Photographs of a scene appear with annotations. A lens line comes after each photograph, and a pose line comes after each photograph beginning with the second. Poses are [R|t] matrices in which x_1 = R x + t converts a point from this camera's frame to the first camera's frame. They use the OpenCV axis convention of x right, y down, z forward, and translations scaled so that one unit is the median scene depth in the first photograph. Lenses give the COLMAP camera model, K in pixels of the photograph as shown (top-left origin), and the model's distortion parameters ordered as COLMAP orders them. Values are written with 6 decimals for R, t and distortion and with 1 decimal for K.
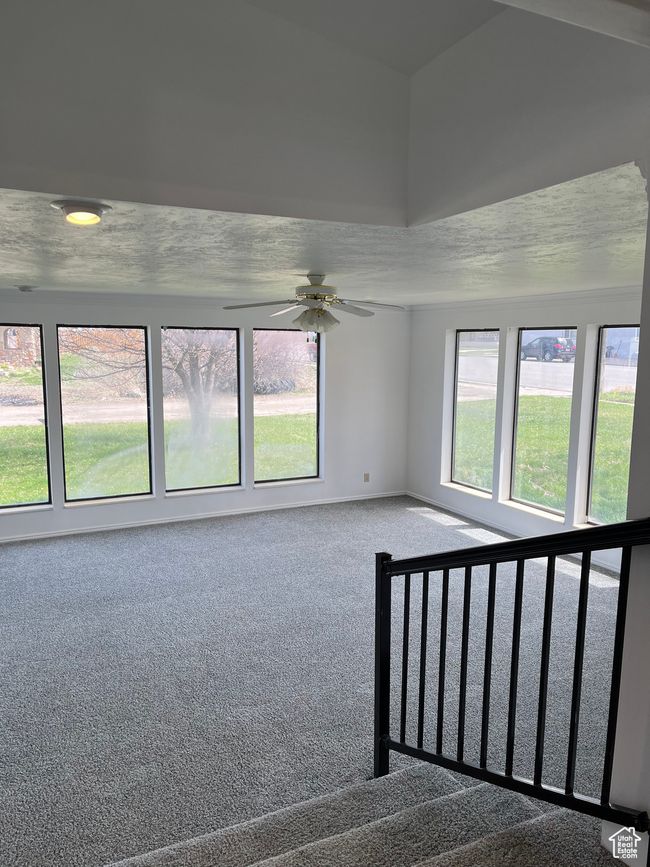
lens RADIAL K [[659.8, 0, 329.0], [0, 659.8, 435.1], [0, 0, 1]] dist [0.059389, -0.069124]
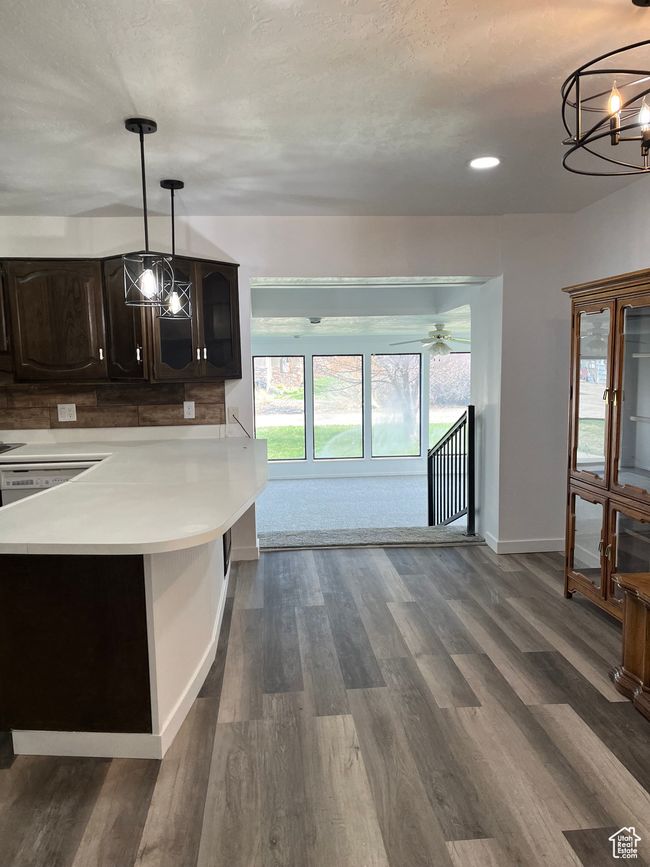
lens RADIAL K [[656.7, 0, 322.0], [0, 656.7, 439.9], [0, 0, 1]] dist [0.050139, -0.067476]
pose [[0.928919, 0.018348, -0.369829, 0.237420], [-0.027975, 0.999395, -0.020683, 0.083647], [0.369226, 0.029559, 0.928870, -0.542467]]
